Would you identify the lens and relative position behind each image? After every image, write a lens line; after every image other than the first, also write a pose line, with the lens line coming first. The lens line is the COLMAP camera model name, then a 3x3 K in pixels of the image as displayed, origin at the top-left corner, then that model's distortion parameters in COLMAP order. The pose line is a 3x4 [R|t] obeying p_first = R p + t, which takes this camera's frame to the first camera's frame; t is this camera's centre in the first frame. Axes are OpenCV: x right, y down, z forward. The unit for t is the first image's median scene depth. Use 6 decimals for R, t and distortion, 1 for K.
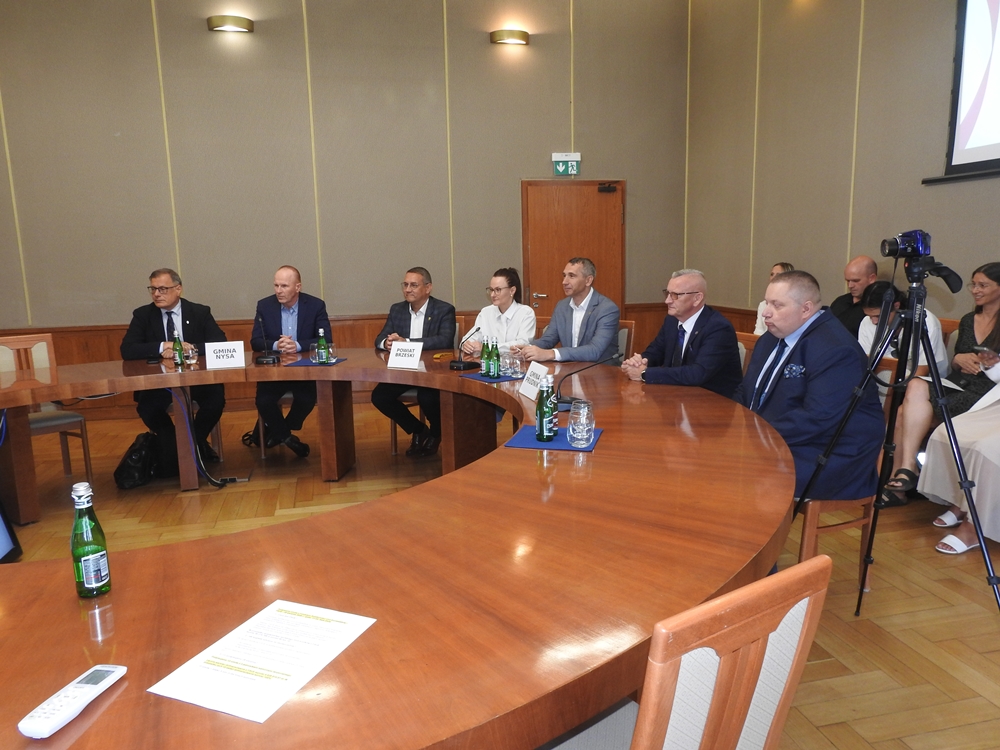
lens RADIAL K [[724.4, 0, 488.9], [0, 724.4, 373.2], [0, 0, 1]] dist [-0.003221, 0.015126]
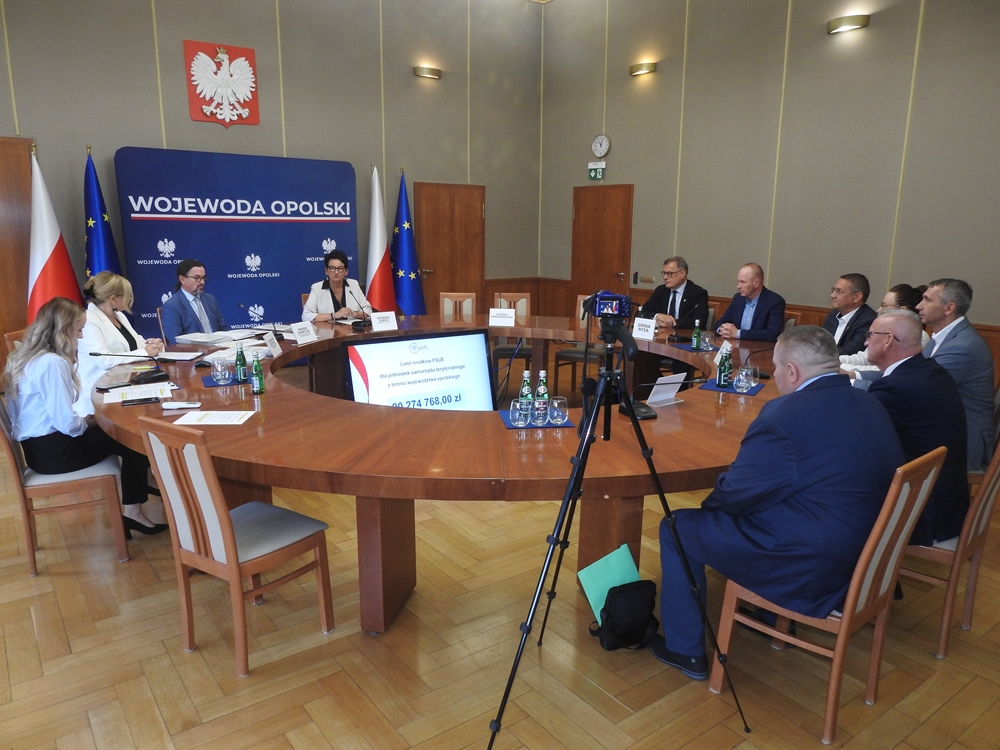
lens RADIAL K [[724.4, 0, 508.2], [0, 724.4, 380.7], [0, 0, 1]] dist [-0.003221, 0.015126]
pose [[0.389654, 0.218904, -0.894568, 0.802653], [-0.166359, 0.972092, 0.165412, -0.120327], [0.905812, 0.084366, 0.415196, 0.272520]]
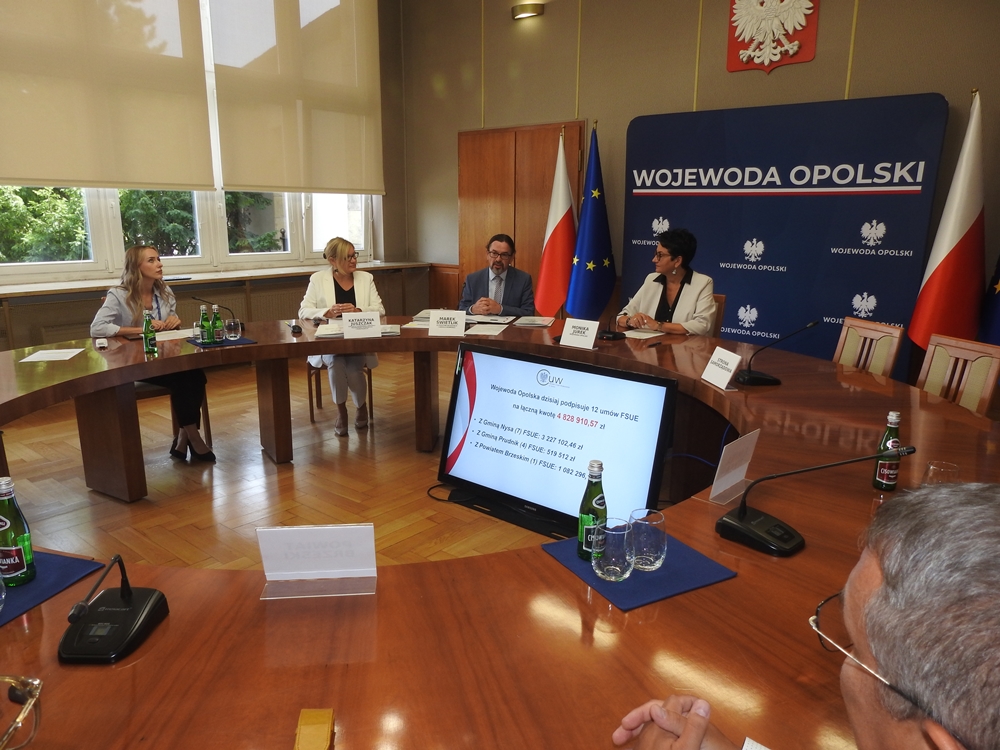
lens RADIAL K [[724.4, 0, 495.8], [0, 724.4, 381.1], [0, 0, 1]] dist [-0.003221, 0.015126]
pose [[-0.814279, 0.147042, -0.561541, -0.003498], [-0.085130, 0.926674, 0.366099, -0.246288], [0.574197, 0.345911, -0.742054, 1.359618]]
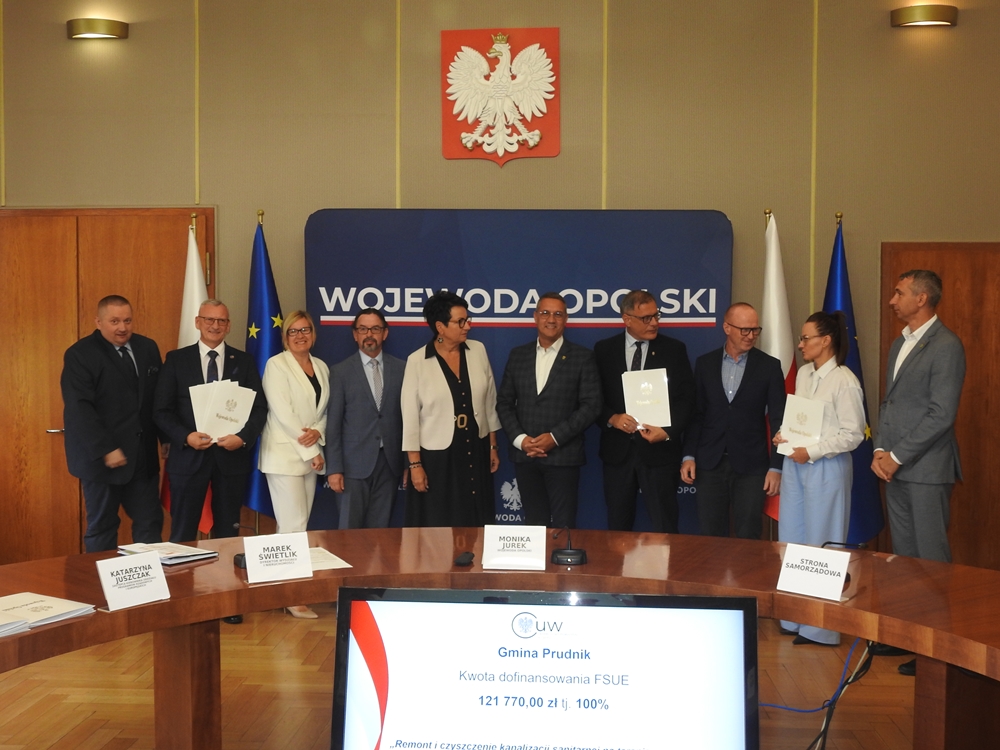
lens RADIAL K [[1134.1, 0, 496.9], [0, 1134.1, 384.3], [0, 0, 1]] dist [0.005083, 0.000000]
pose [[-0.309459, 0.061099, -0.948948, 0.276726], [-0.150881, 0.982137, 0.112440, -0.201174], [0.938866, 0.177974, -0.294713, 0.910764]]
